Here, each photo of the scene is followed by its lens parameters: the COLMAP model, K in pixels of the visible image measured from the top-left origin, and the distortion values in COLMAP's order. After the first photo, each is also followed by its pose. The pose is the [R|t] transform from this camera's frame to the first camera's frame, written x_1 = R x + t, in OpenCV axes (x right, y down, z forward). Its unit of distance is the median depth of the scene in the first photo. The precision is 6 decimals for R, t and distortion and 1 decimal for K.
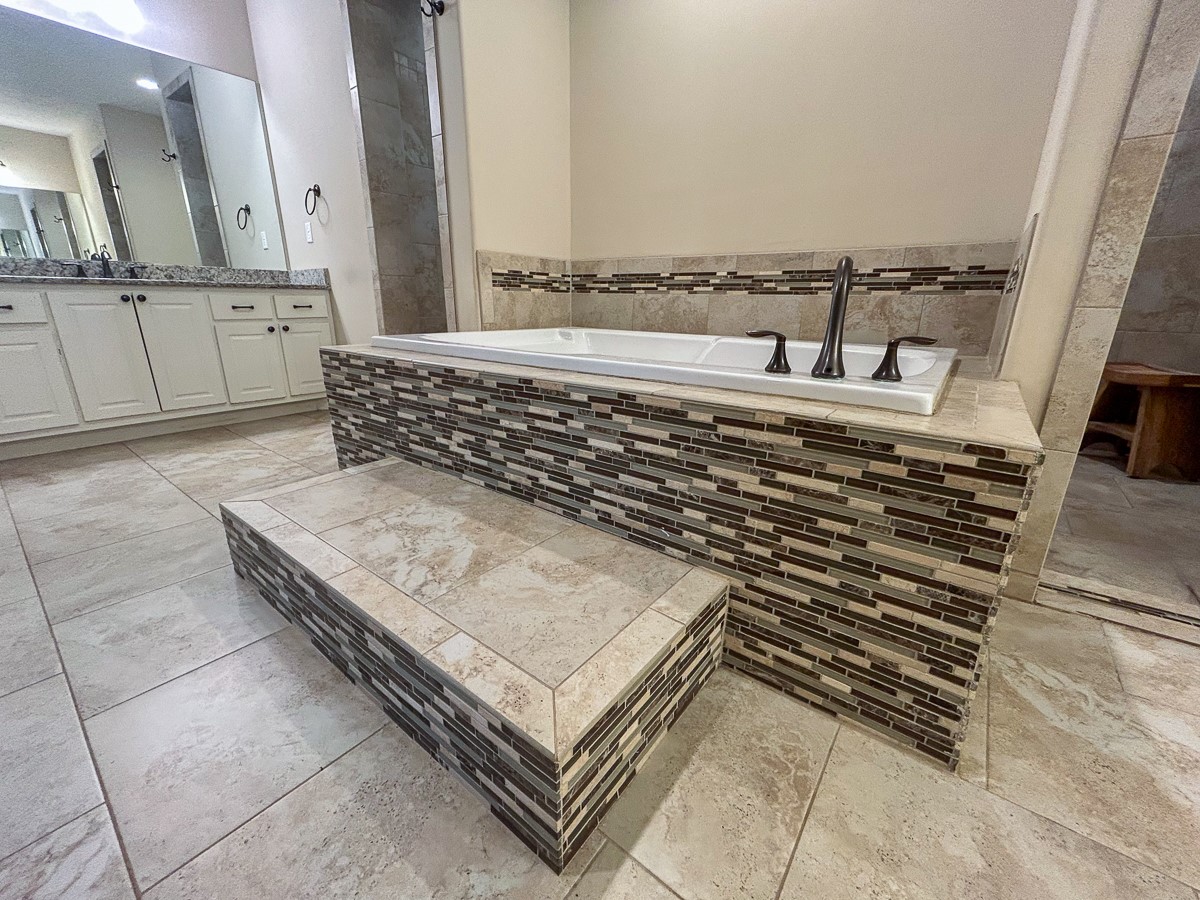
lens RADIAL K [[484.8, 0, 602.7], [0, 484.8, 450.1], [0, 0, 1]] dist [-0.001881, 0.001255]
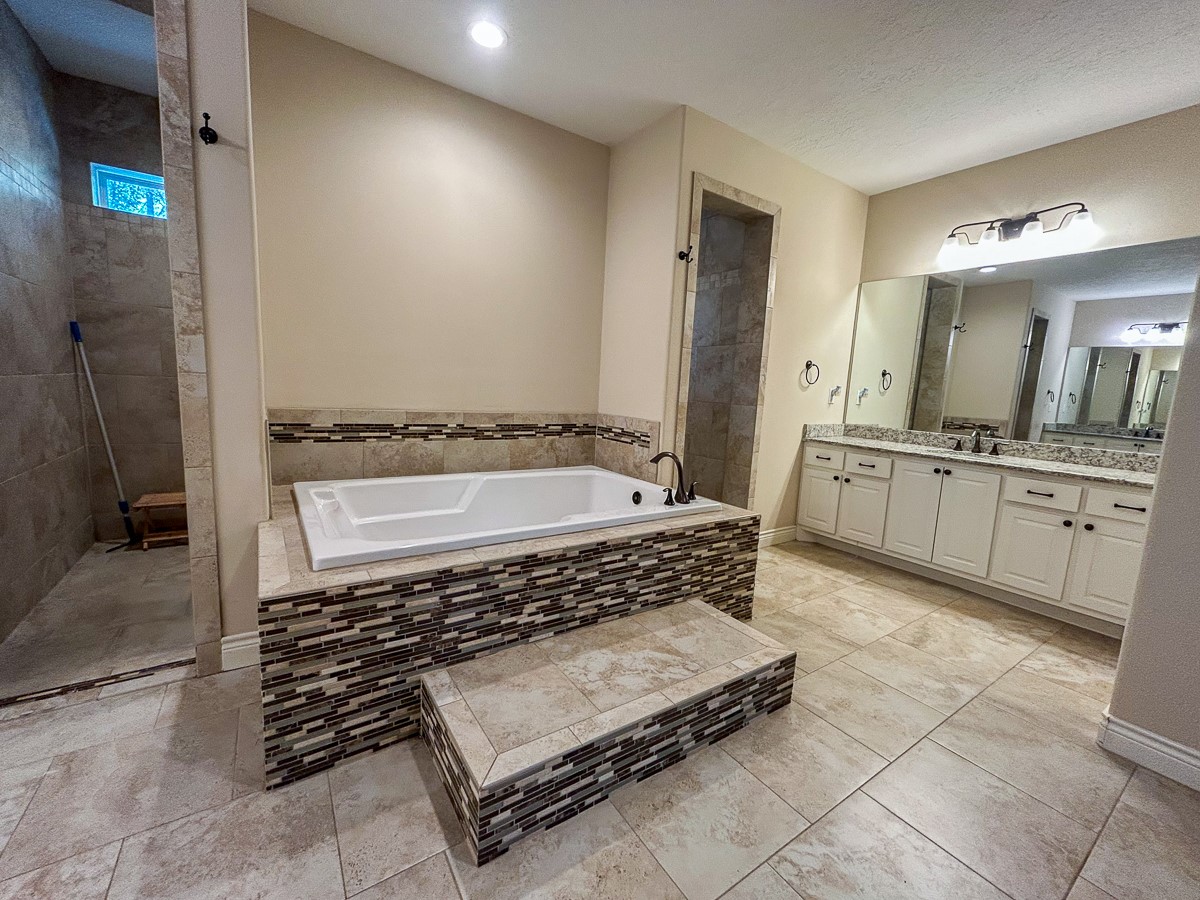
lens RADIAL K [[484.8, 0, 596.1], [0, 484.8, 449.9], [0, 0, 1]] dist [-0.001881, 0.001255]
pose [[0.323095, -0.120414, 0.938675, -1.478524], [0.232268, 0.971624, 0.044693, -0.473164], [-0.917421, 0.203584, 0.341895, 0.395291]]
